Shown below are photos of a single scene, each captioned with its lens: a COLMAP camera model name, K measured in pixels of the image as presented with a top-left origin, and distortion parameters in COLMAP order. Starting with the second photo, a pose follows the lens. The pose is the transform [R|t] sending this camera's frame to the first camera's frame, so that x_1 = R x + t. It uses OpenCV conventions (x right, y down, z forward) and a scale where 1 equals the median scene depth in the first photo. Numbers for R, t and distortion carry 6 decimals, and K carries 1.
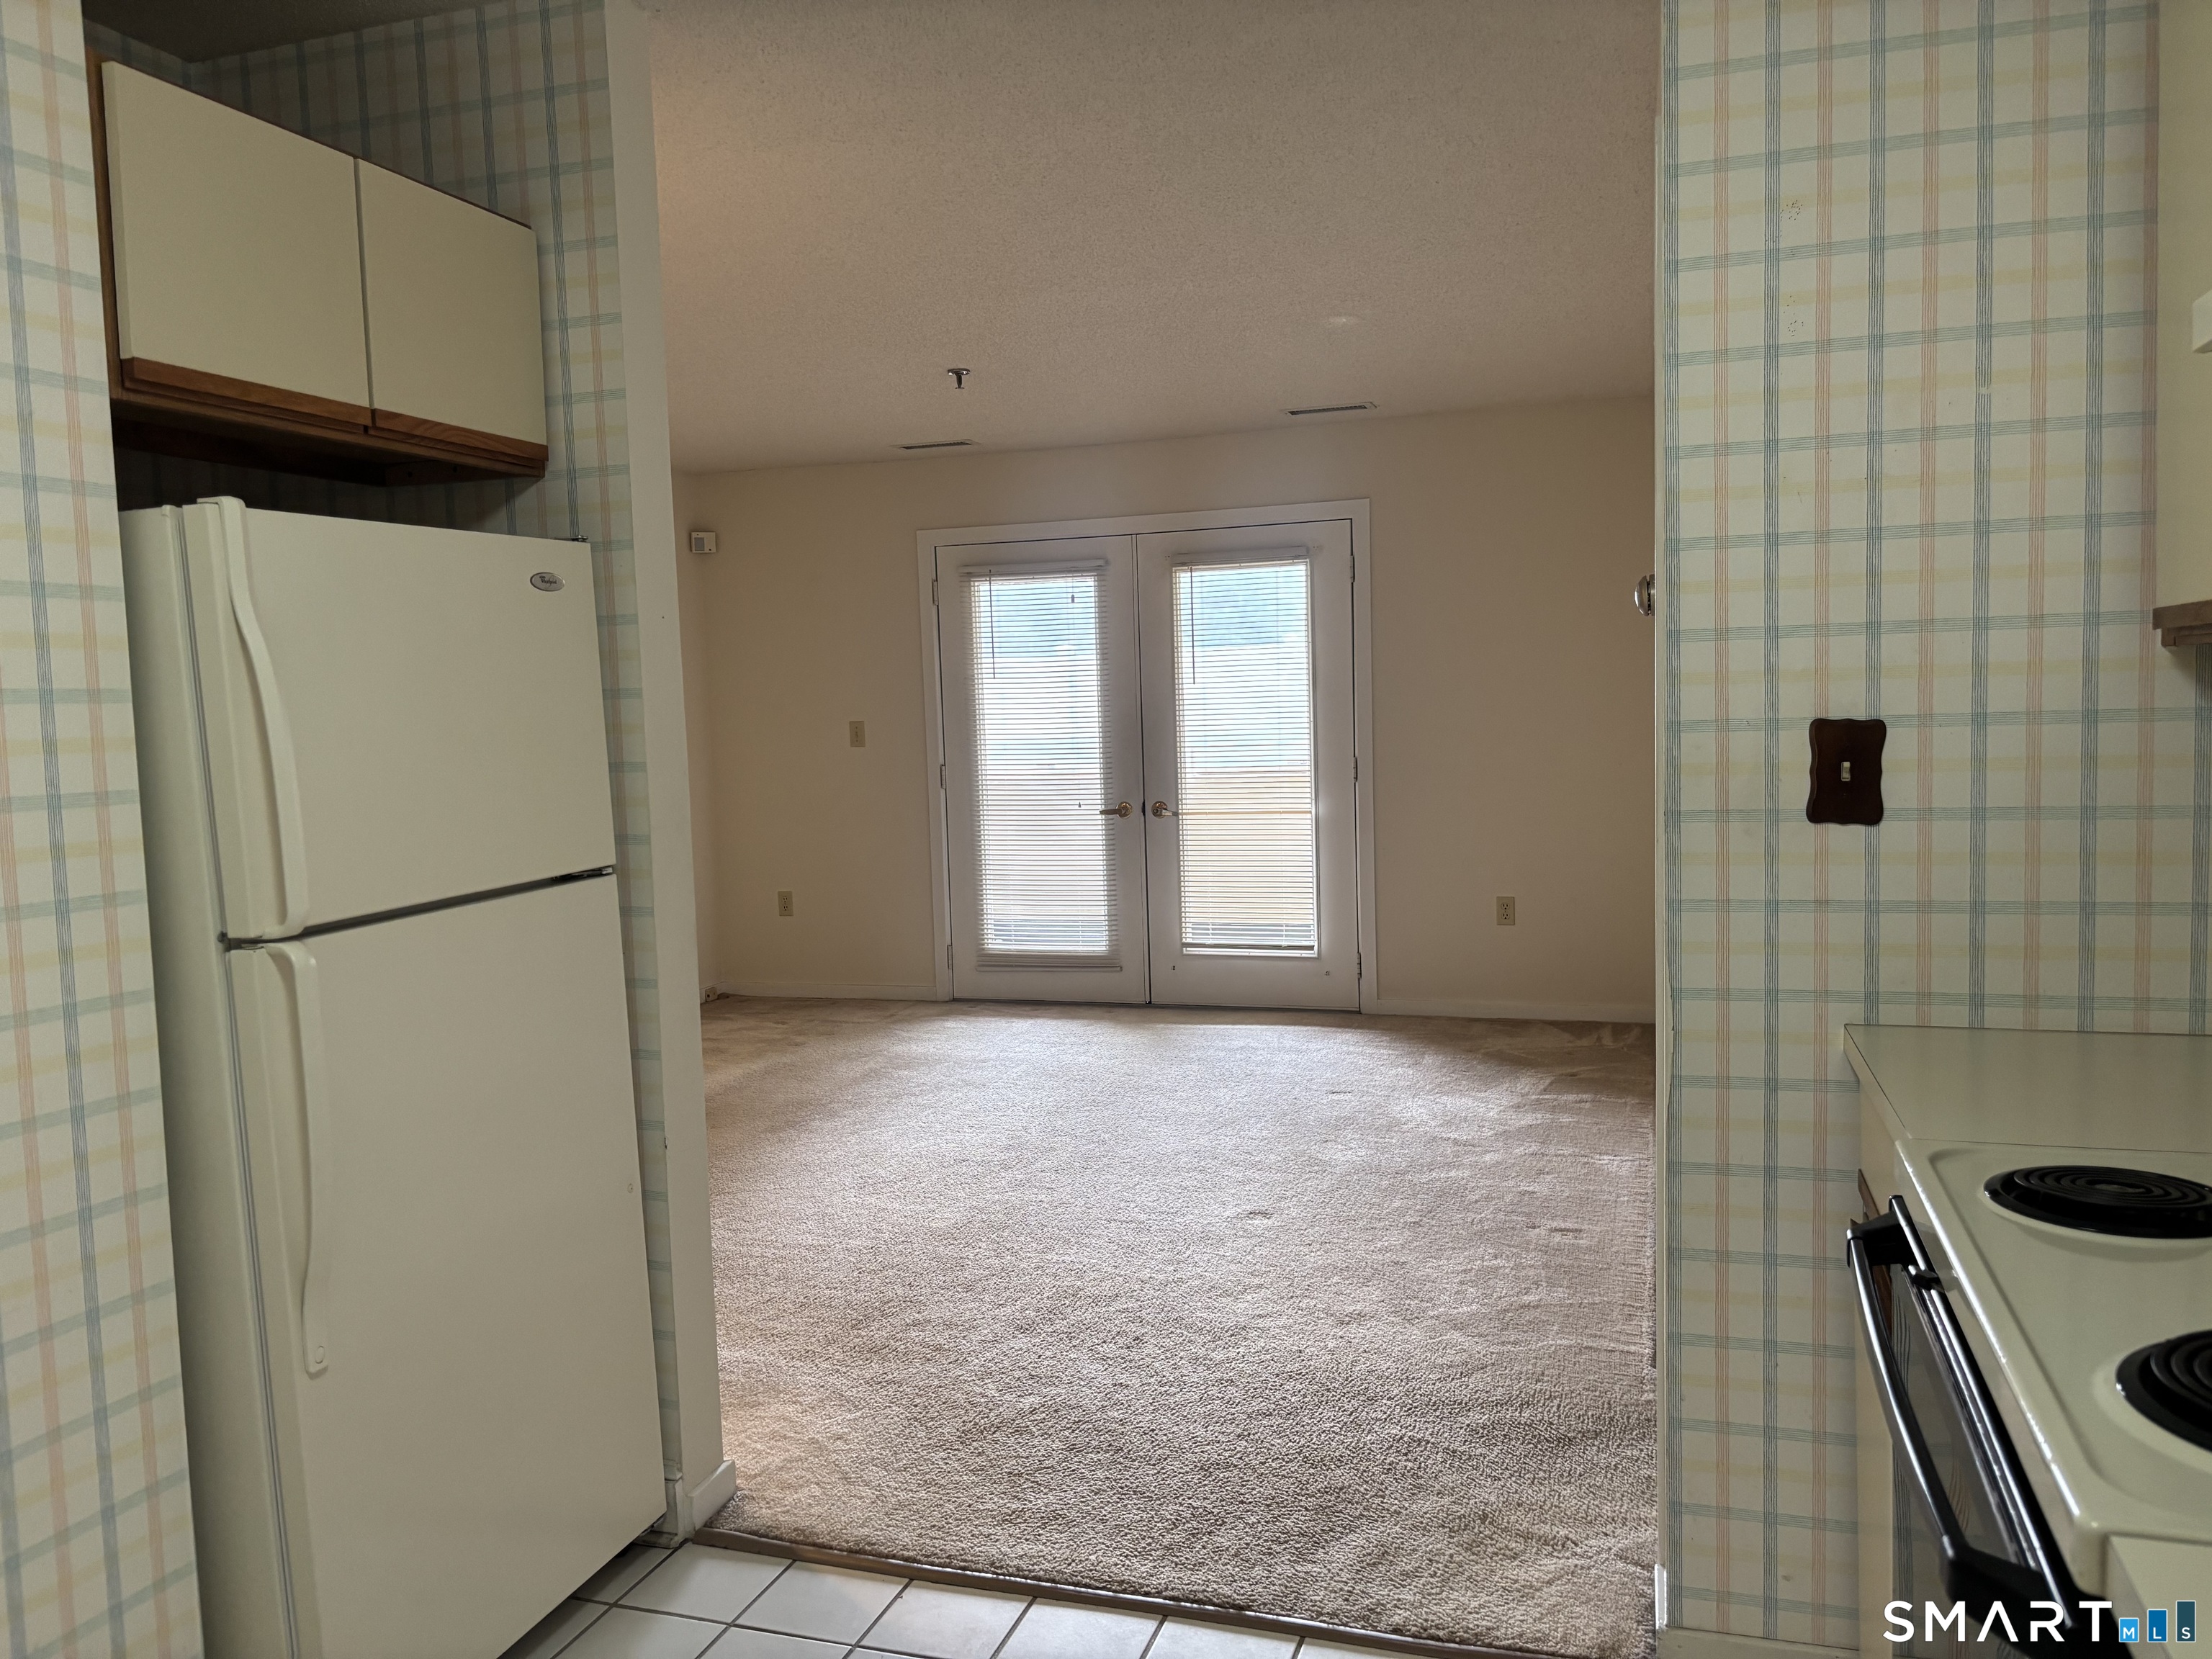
lens RADIAL K [[1659.0, 0, 1131.1], [0, 1659.0, 837.5], [0, 0, 1]] dist [0.035694, -0.004794]
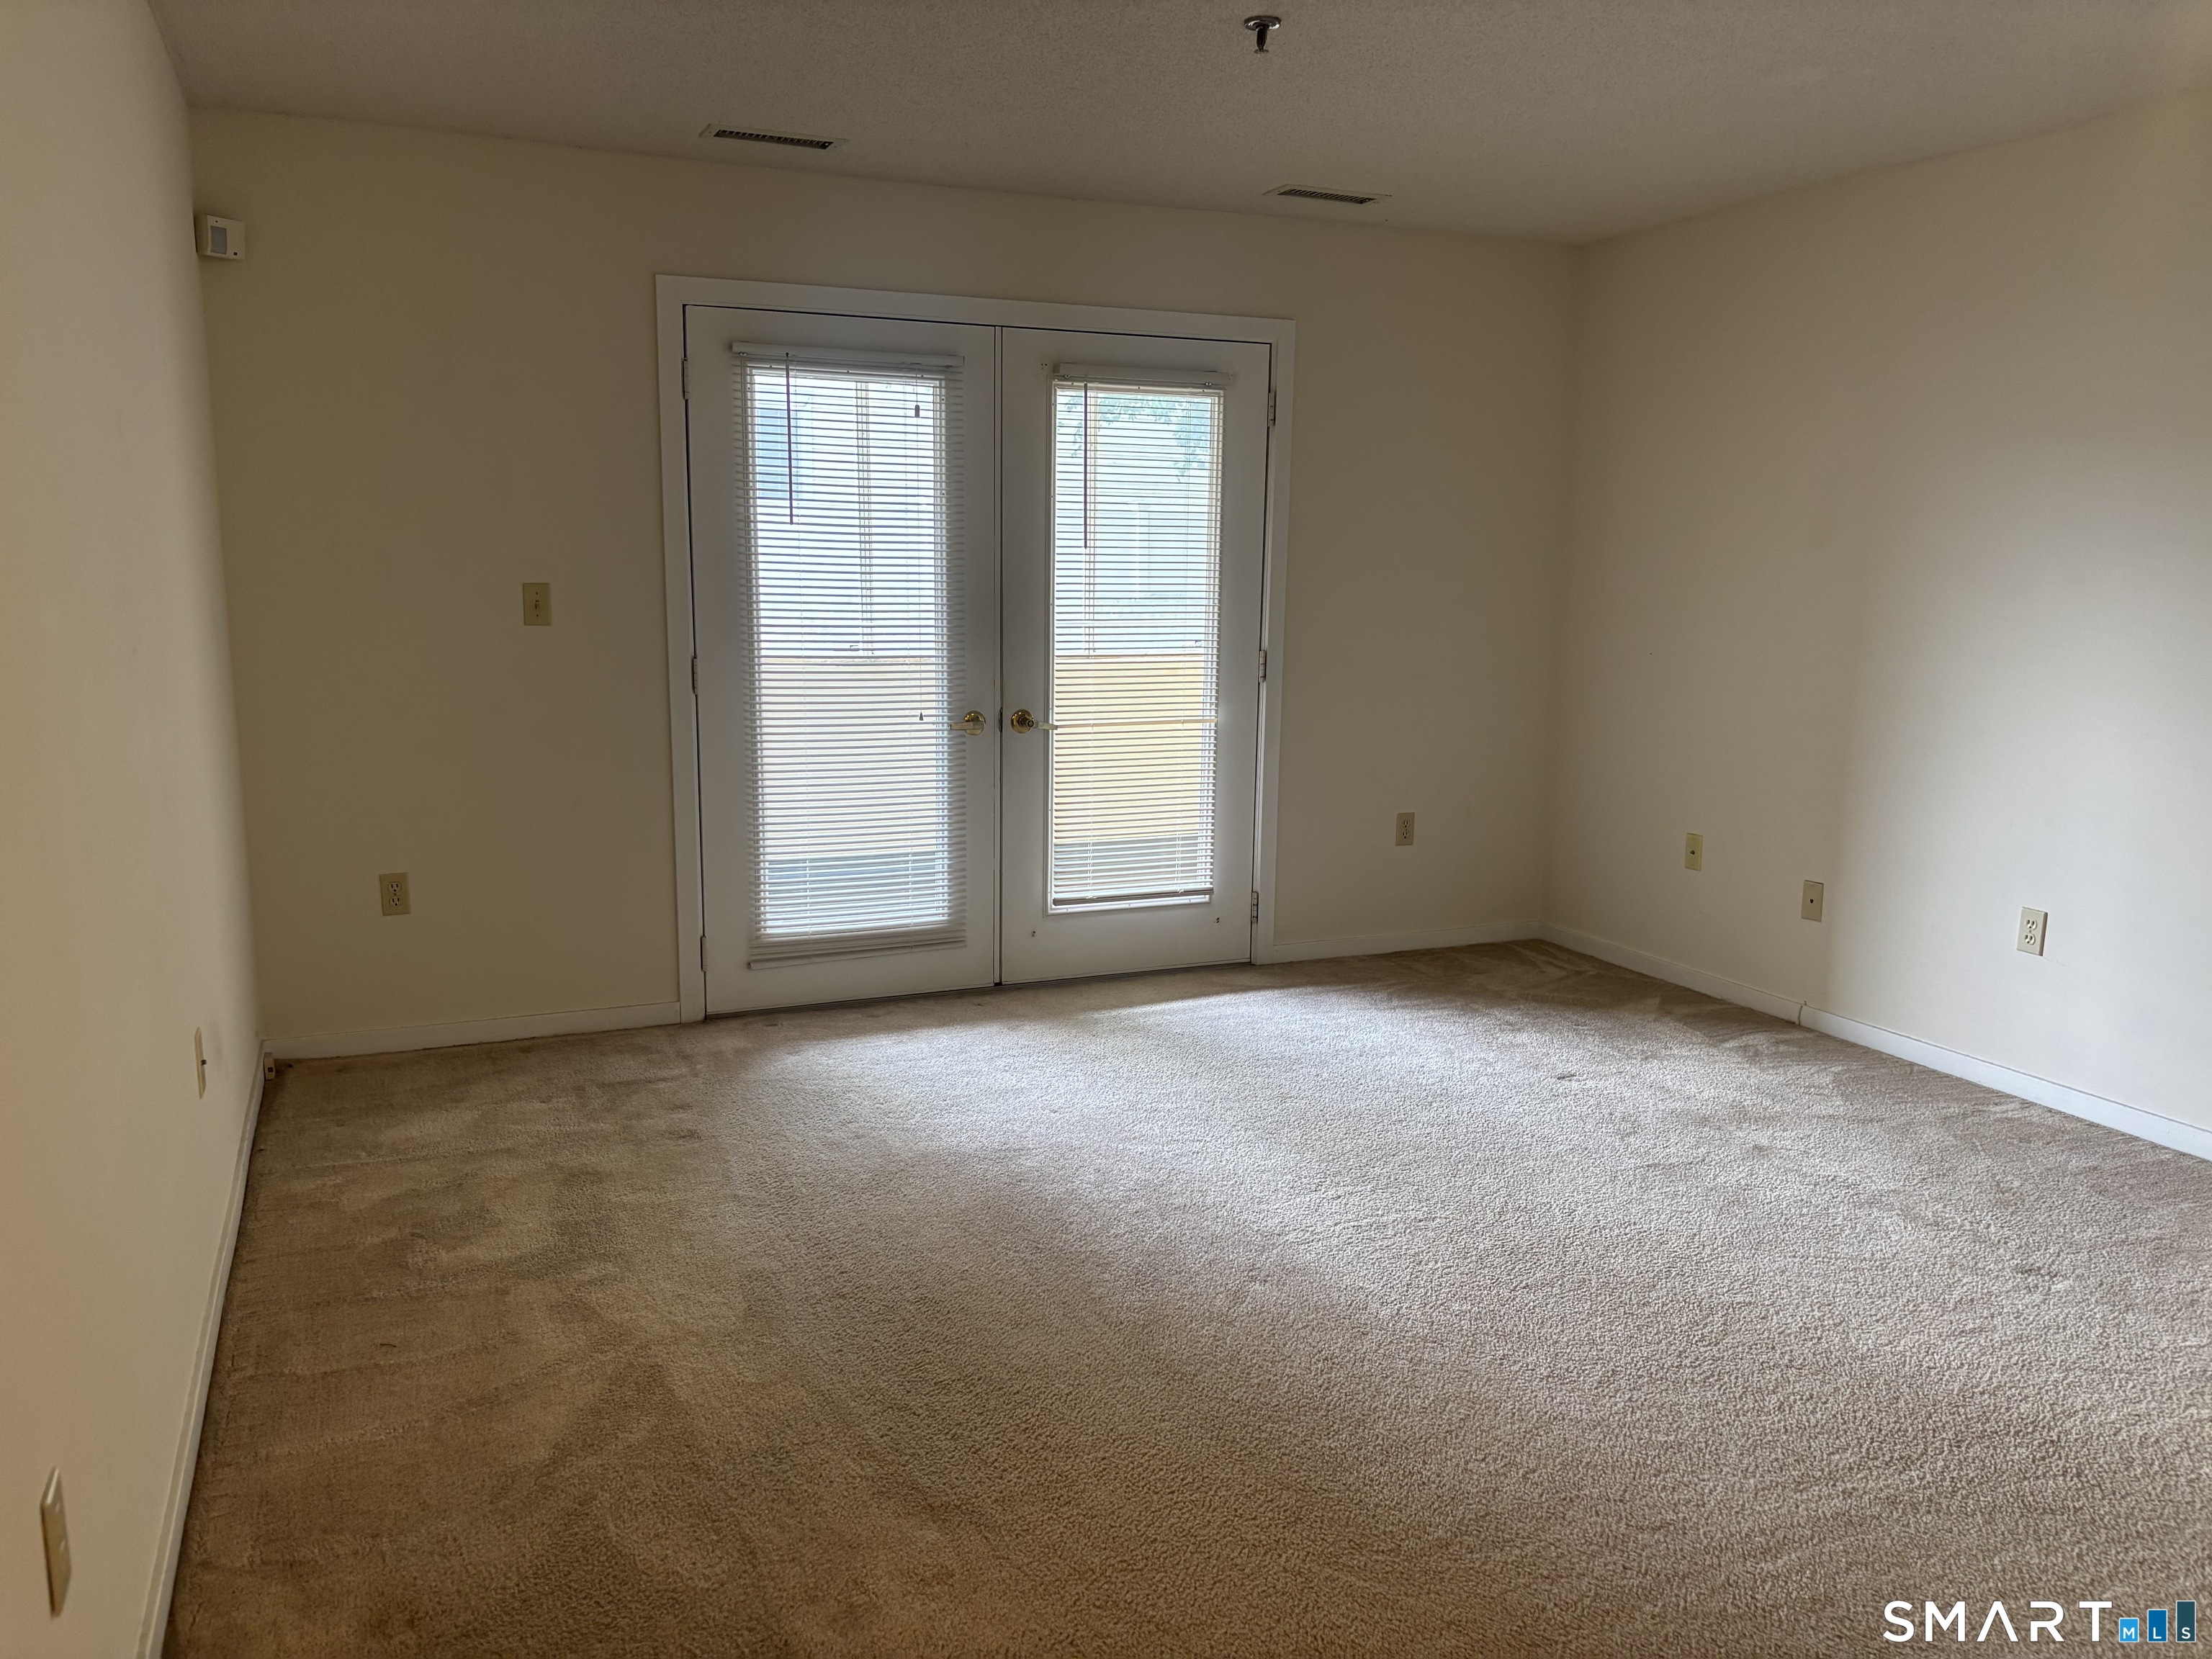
lens RADIAL K [[1673.4, 0, 1090.2], [0, 1673.4, 840.6], [0, 0, 1]] dist [0.122253, -0.220933]
pose [[0.751217, -0.072121, 0.656104, -0.453357], [0.019894, 0.996035, 0.086709, -0.027918], [-0.659756, -0.052085, 0.749673, 0.430863]]
